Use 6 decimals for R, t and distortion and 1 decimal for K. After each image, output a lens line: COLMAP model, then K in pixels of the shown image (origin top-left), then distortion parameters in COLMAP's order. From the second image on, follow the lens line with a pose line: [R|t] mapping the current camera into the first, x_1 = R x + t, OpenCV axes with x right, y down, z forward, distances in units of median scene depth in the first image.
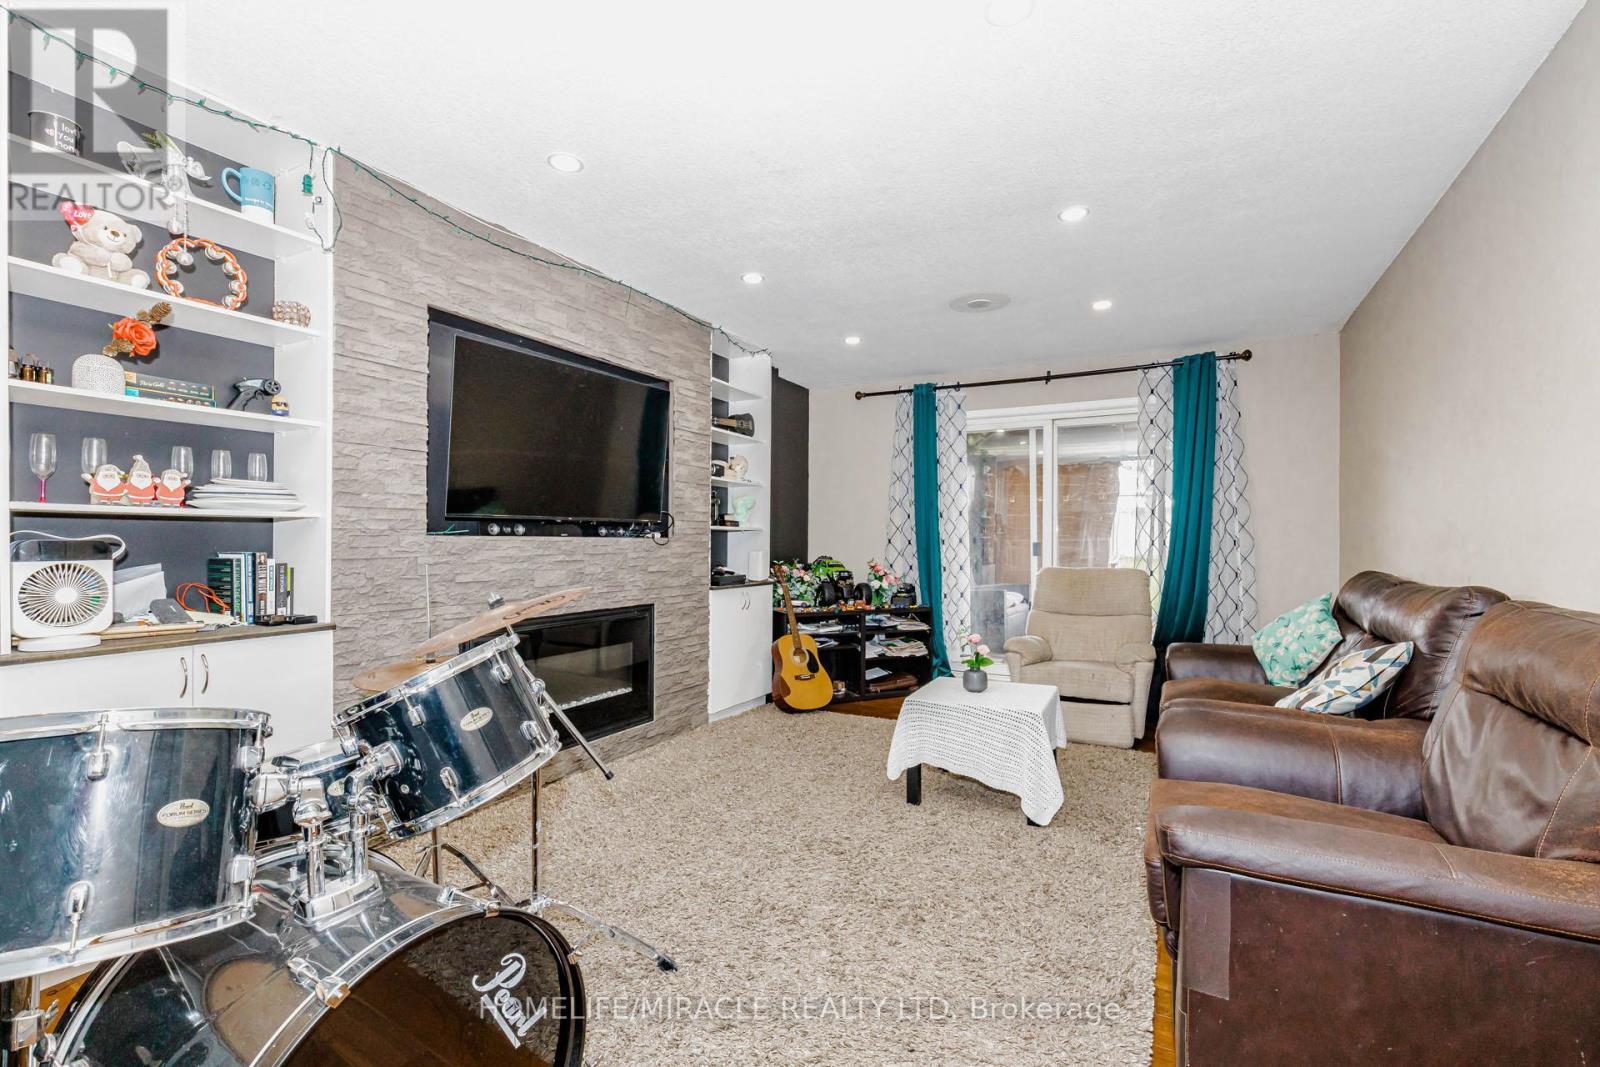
lens RADIAL K [[712.3, 0, 823.1], [0, 712.3, 537.8], [0, 0, 1]] dist [-0.013460, 0.000131]
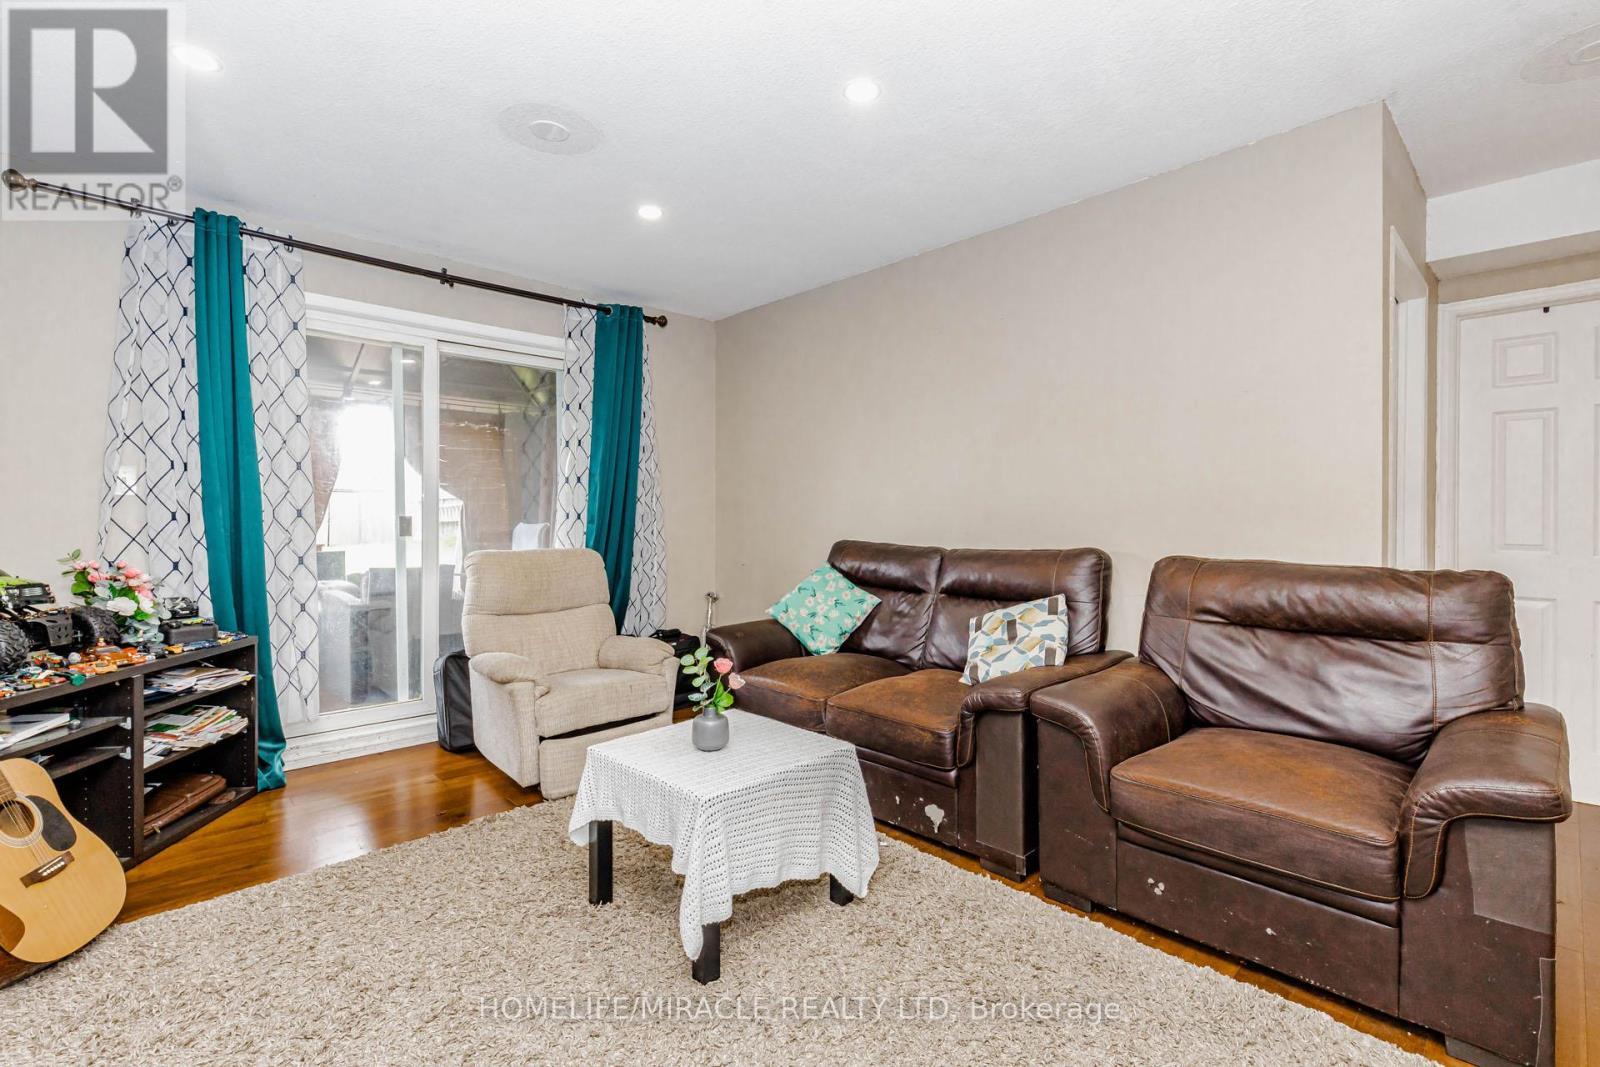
lens RADIAL K [[722.0, 0, 805.1], [0, 722.0, 526.9], [0, 0, 1]] dist [0.000852, 0.000266]
pose [[0.319044, -0.013594, 0.947642, -0.240144], [-0.000684, 0.999894, 0.014573, 0.005114], [-0.947740, -0.005298, 0.319001, 0.450407]]
